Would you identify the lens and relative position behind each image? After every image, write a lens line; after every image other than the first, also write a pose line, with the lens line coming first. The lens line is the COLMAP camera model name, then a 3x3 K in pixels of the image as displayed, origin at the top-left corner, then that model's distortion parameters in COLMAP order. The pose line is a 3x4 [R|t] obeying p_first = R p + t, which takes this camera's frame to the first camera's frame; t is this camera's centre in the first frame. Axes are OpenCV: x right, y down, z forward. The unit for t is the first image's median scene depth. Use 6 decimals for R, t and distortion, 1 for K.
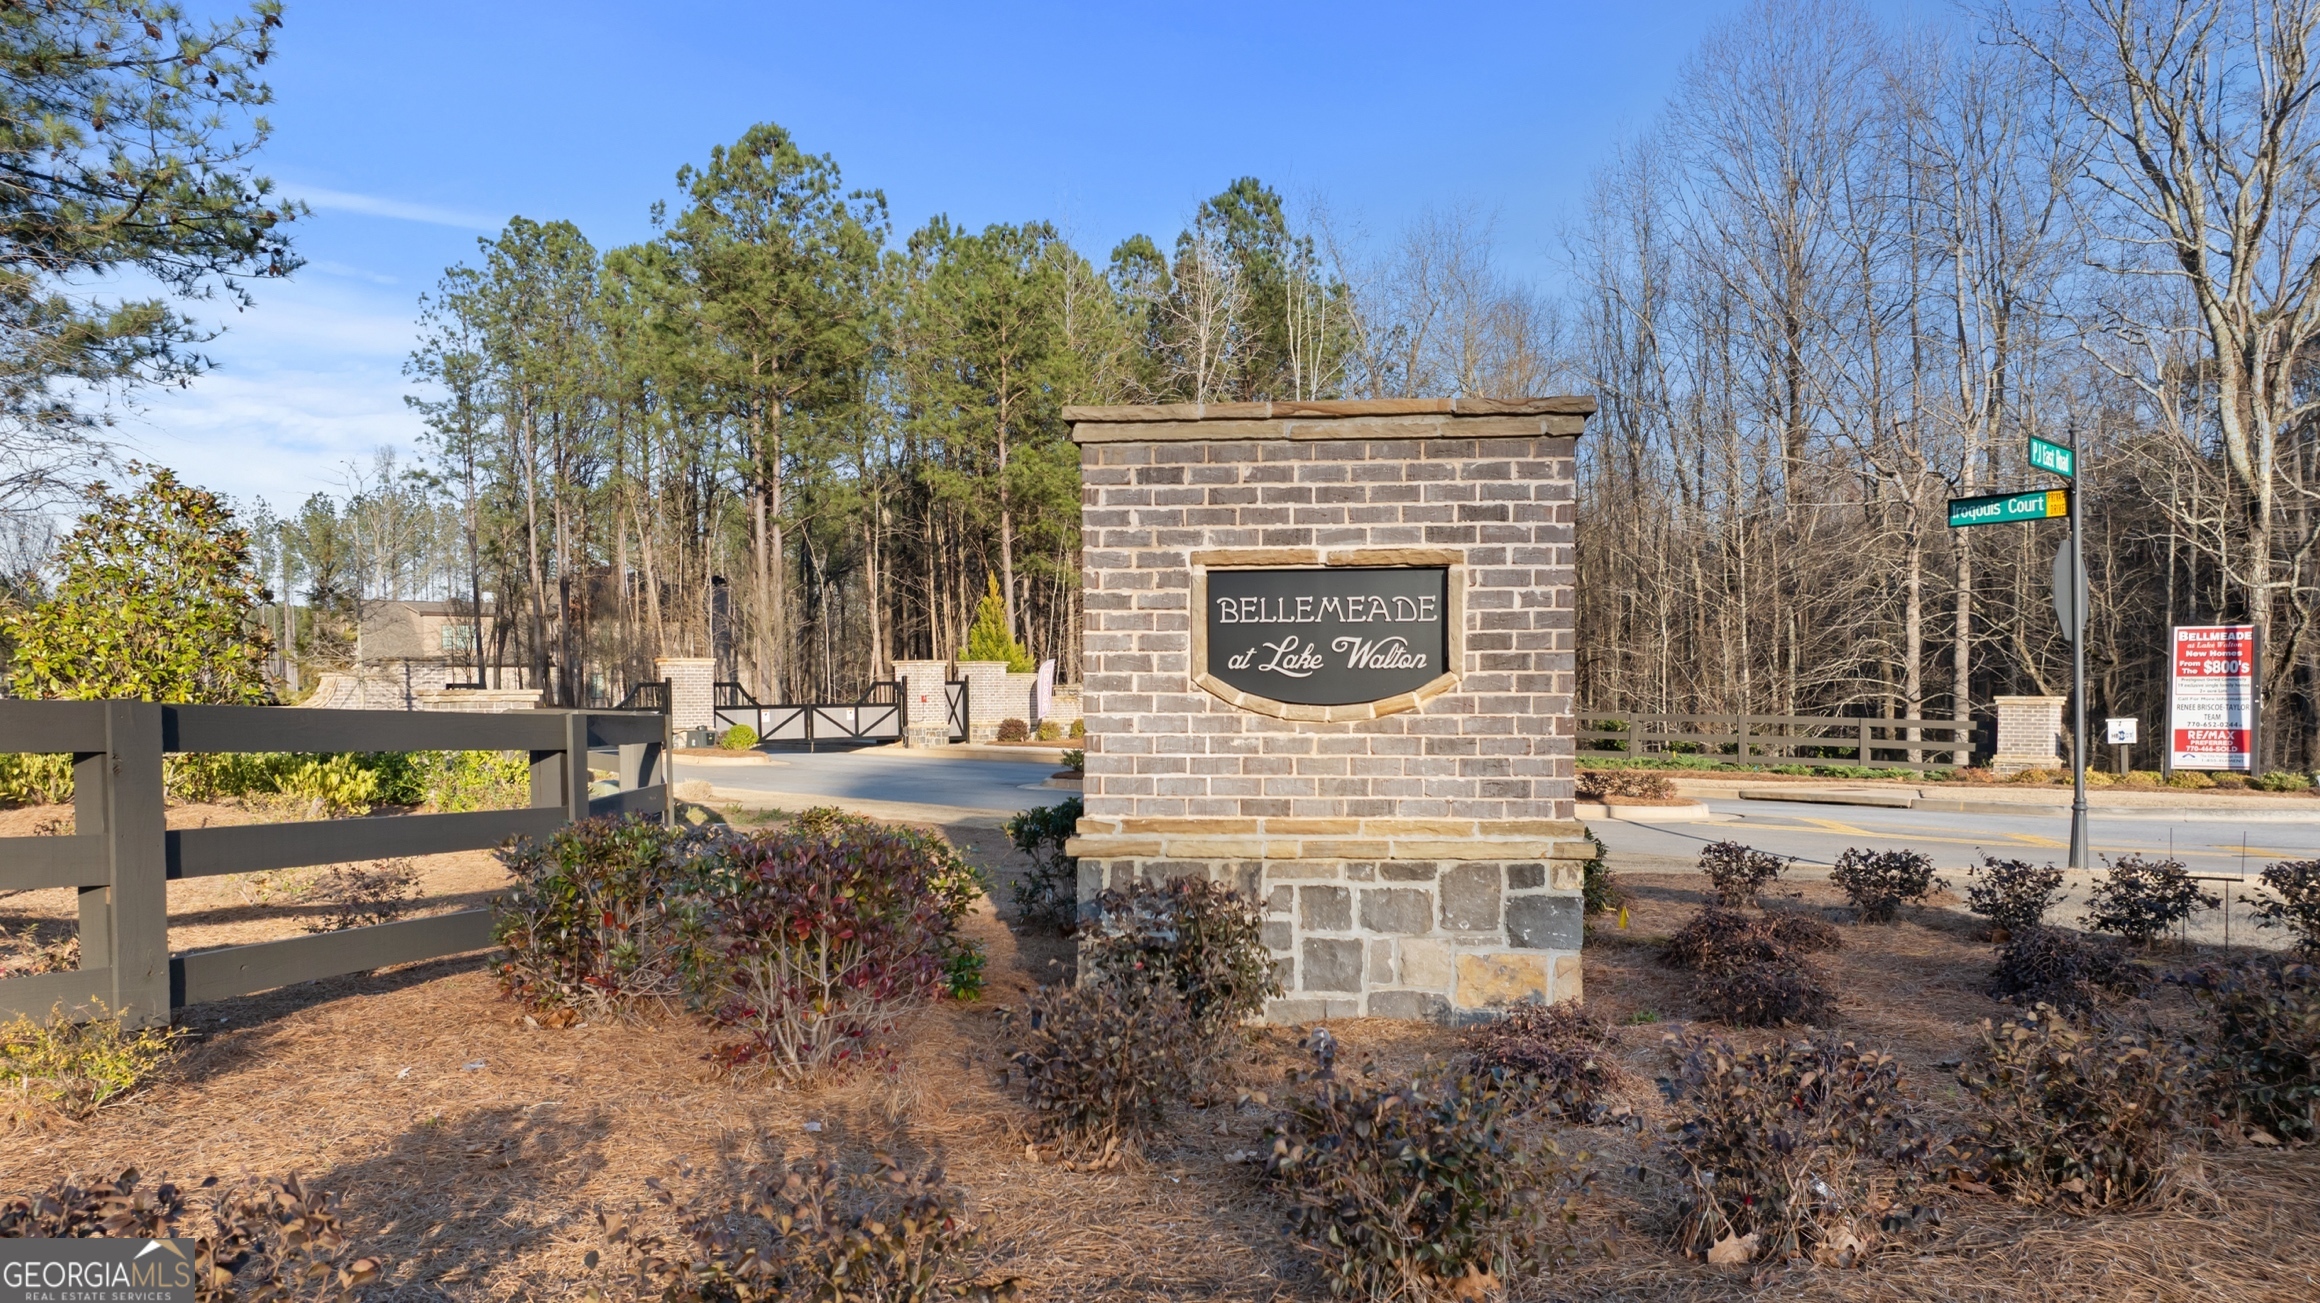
lens RADIAL K [[1643.6, 0, 1160.0], [0, 1643.6, 651.5], [0, 0, 1]] dist [-0.020712, 0.006032]
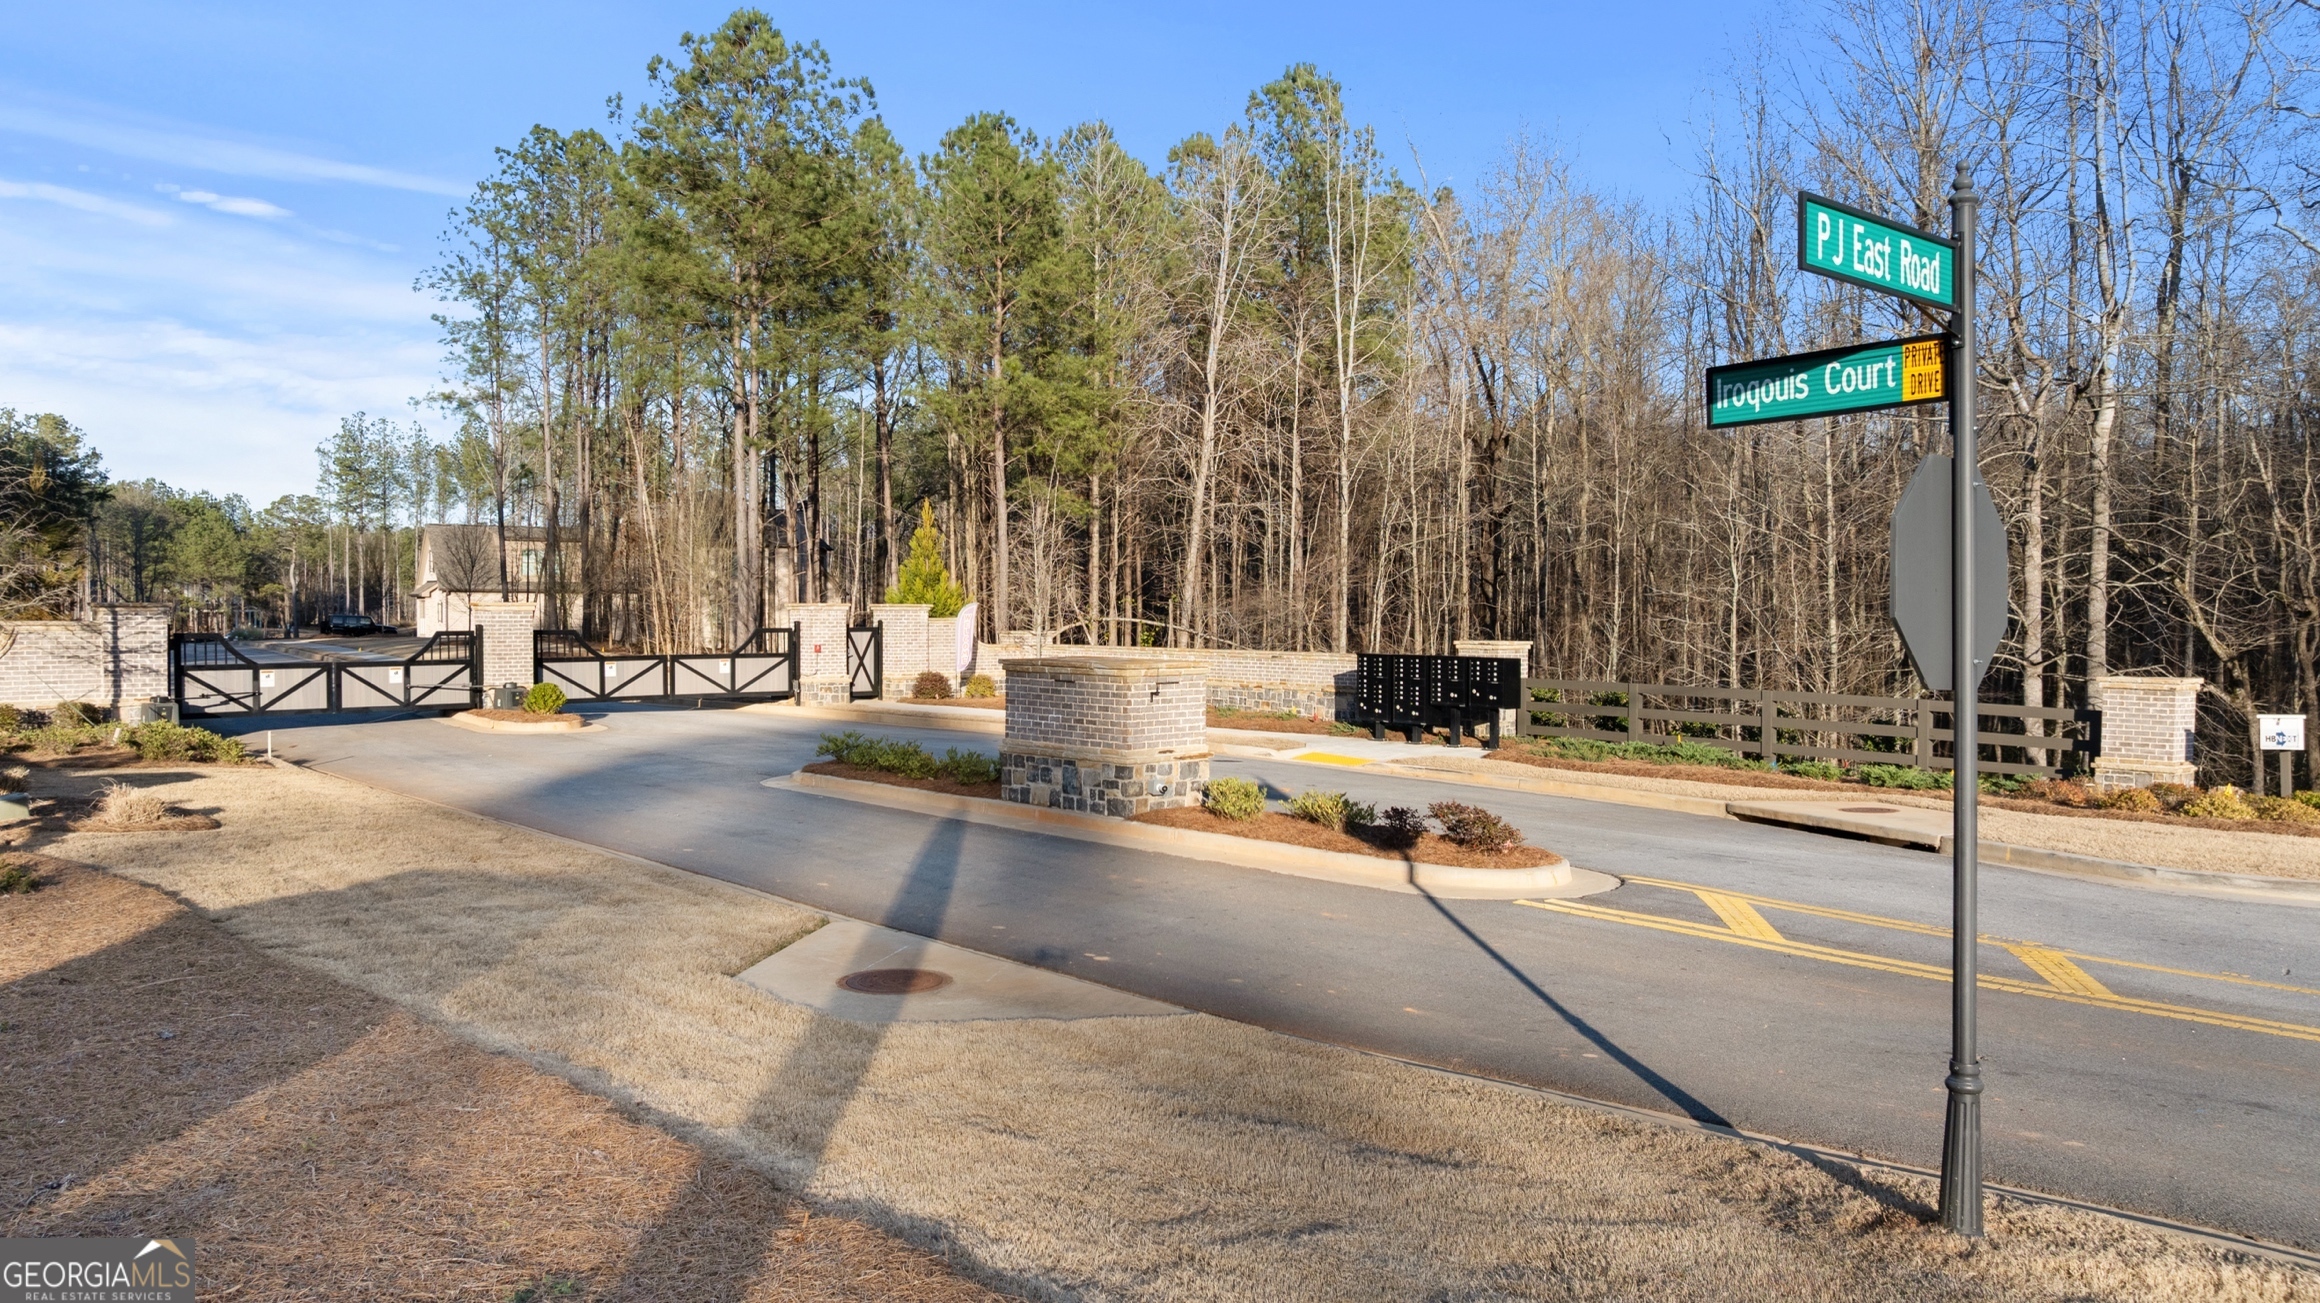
lens RADIAL K [[1643.6, 0, 1158.3], [0, 1643.6, 569.8], [0, 0, 1]] dist [-0.059162, 0.079531]
pose [[0.994626, 0.006188, -0.103348, 0.115506], [-0.006547, 0.999974, -0.003140, -0.010346], [0.103325, 0.003799, 0.994640, 0.161976]]
